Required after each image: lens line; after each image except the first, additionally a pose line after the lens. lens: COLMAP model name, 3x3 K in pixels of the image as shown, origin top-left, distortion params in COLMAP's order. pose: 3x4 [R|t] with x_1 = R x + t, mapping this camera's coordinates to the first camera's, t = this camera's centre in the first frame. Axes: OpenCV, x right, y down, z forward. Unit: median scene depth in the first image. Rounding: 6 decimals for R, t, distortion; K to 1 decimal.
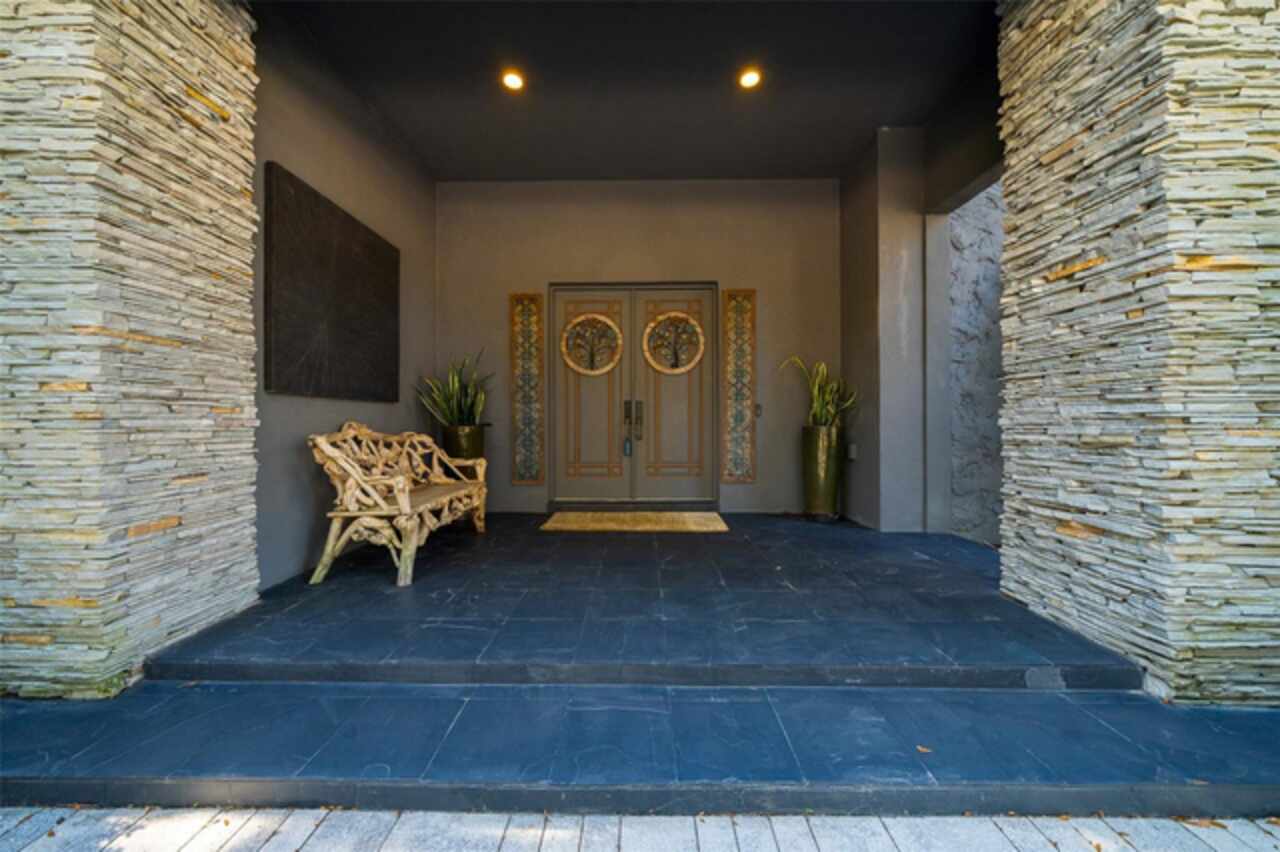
lens RADIAL K [[442.2, 0, 638.2], [0, 442.2, 421.3], [0, 0, 1]] dist [0.000070, 0.000004]
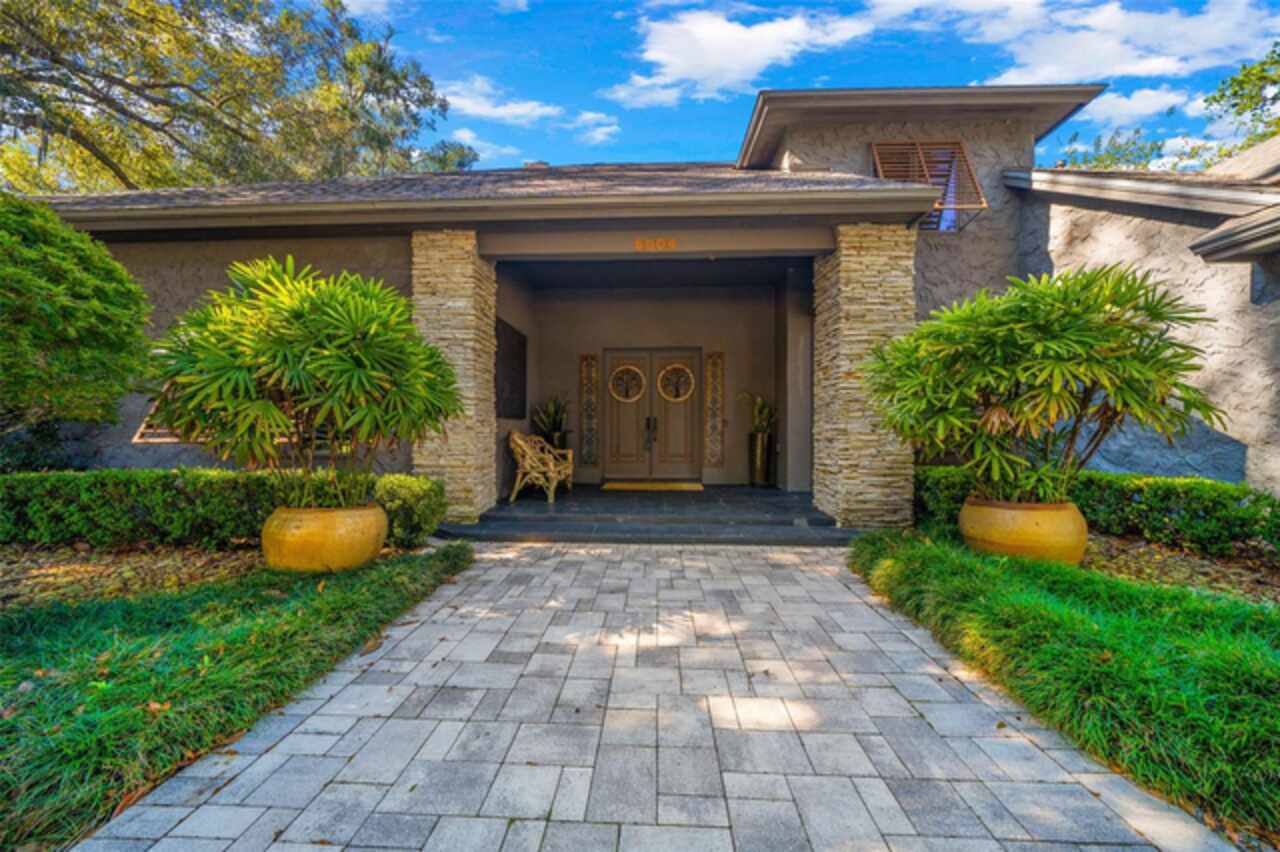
lens RADIAL K [[442.2, 0, 639.4], [0, 442.2, 424.1], [0, 0, 1]] dist [0.000070, 0.000004]
pose [[0.999573, 0.003465, -0.029011, -0.010754], [-0.003813, 0.999921, -0.011943, -0.001455], [0.028967, 0.012049, 0.999508, -0.775890]]
